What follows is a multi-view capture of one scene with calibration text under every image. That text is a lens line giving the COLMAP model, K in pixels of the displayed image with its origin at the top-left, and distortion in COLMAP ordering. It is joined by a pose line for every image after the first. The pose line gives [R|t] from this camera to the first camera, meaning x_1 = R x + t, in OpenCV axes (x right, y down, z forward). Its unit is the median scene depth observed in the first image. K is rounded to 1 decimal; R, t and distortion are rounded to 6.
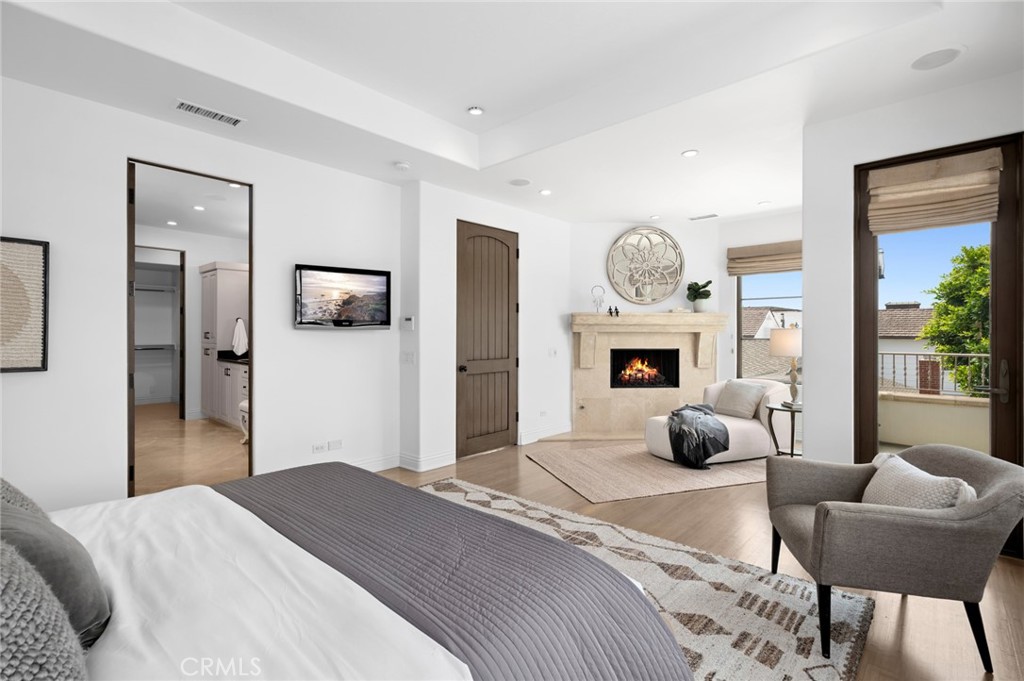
lens RADIAL K [[475.5, 0, 512.6], [0, 475.5, 335.1], [0, 0, 1]] dist [-0.002902, -0.000815]
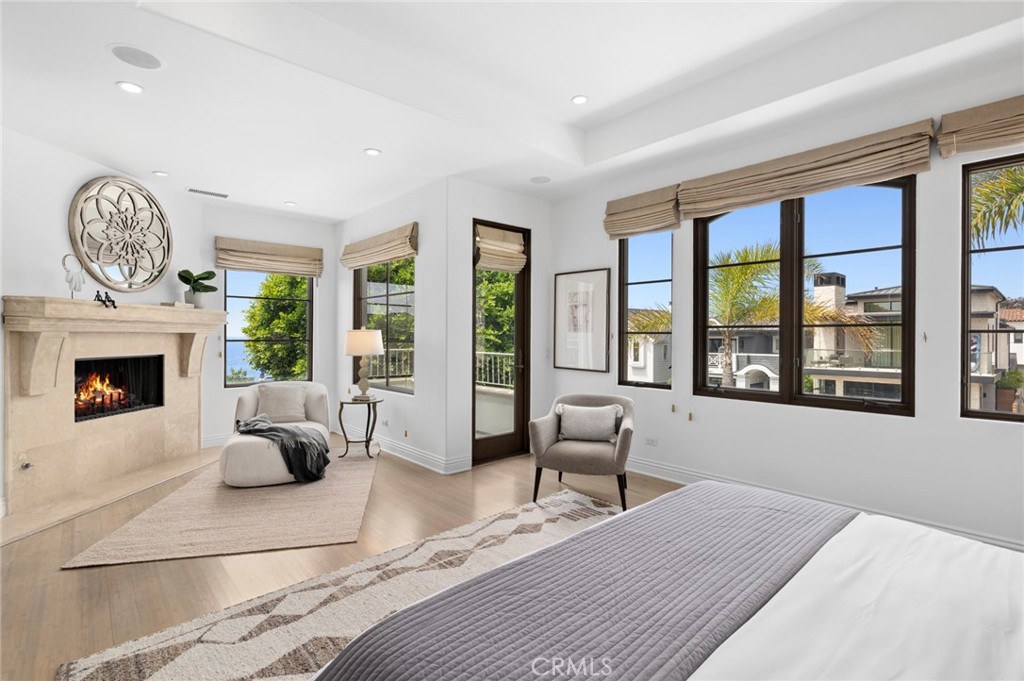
lens RADIAL K [[475.5, 0, 519.8], [0, 475.5, 338.3], [0, 0, 1]] dist [-0.002902, -0.000815]
pose [[0.086589, -0.005377, 0.996230, -0.489351], [0.001680, 0.999985, 0.005252, -0.000520], [-0.996243, 0.001219, 0.086596, 0.511735]]
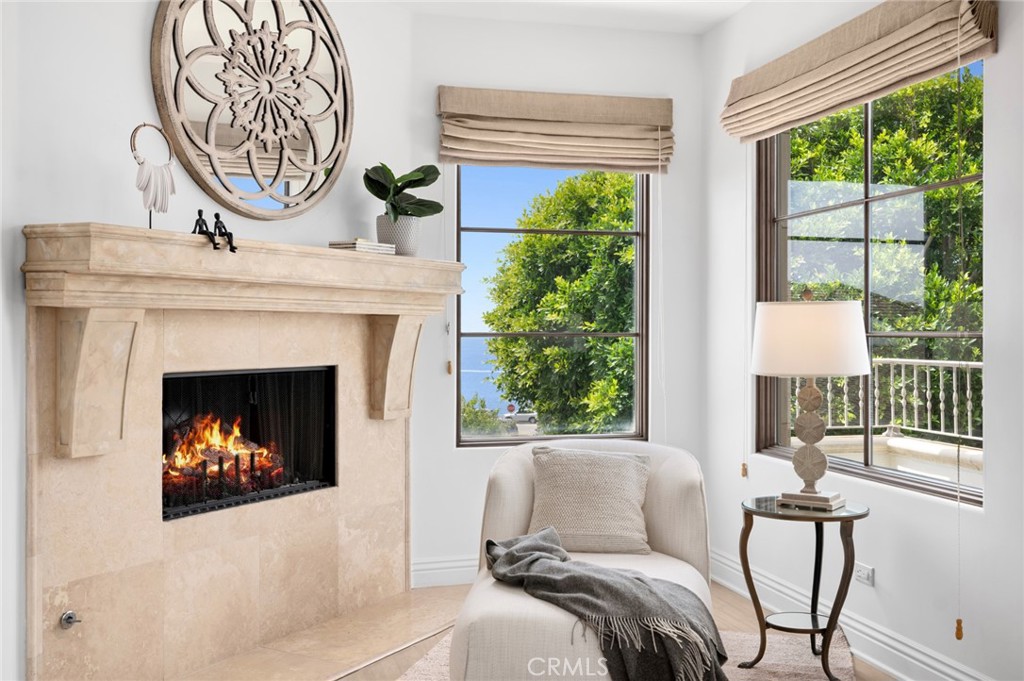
lens RADIAL K [[995.9, 0, 513.5], [0, 995.9, 332.6], [0, 0, 1]] dist [-0.001754, 0.000000]
pose [[0.547675, -0.001179, 0.836690, -0.208068], [0.005039, 0.999986, -0.001890, 0.010965], [-0.836676, 0.005251, 0.547673, 0.731986]]
